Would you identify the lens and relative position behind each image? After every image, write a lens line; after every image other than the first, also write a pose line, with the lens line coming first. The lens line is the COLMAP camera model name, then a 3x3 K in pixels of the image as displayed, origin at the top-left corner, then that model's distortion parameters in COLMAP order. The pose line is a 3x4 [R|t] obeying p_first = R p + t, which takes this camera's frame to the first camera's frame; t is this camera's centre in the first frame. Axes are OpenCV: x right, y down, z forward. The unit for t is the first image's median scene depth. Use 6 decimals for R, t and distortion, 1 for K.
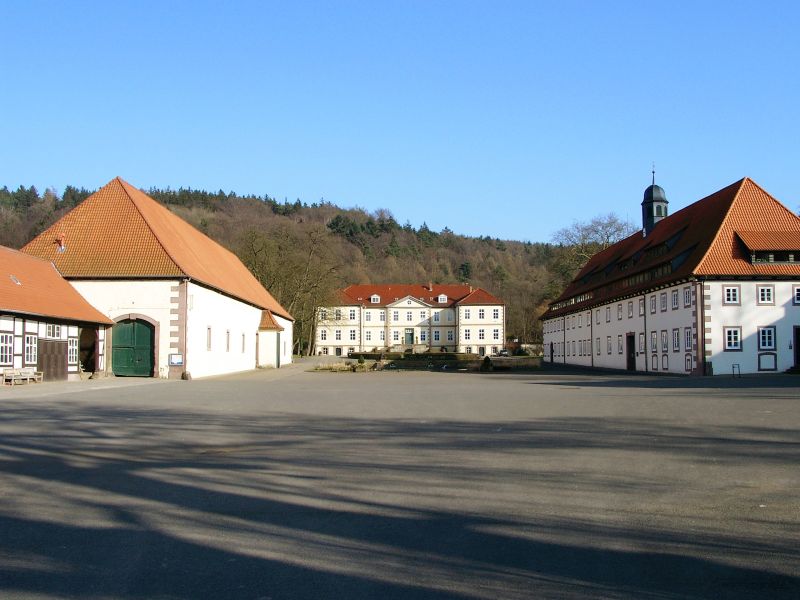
lens RADIAL K [[814.4, 0, 400.0], [0, 814.4, 300.0], [0, 0, 1]] dist [-0.078150, -0.002883]
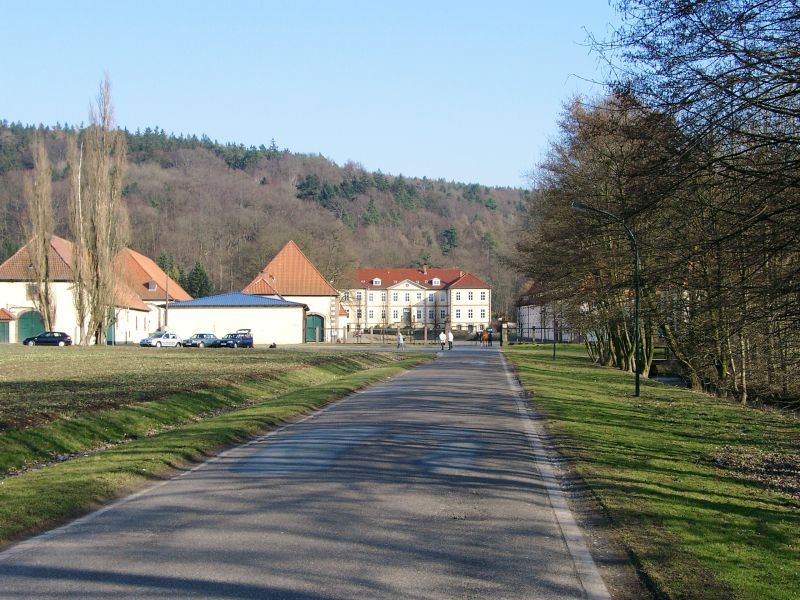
lens RADIAL K [[1233.8, 0, 400.0], [0, 1233.8, 300.0], [0, 0, 1]] dist [0.004059, 0.000718]
pose [[0.998769, 0.004399, 0.049406, -0.082860], [-0.006475, 0.999099, 0.041943, -0.048196], [-0.049177, -0.042212, 0.997898, -0.713230]]
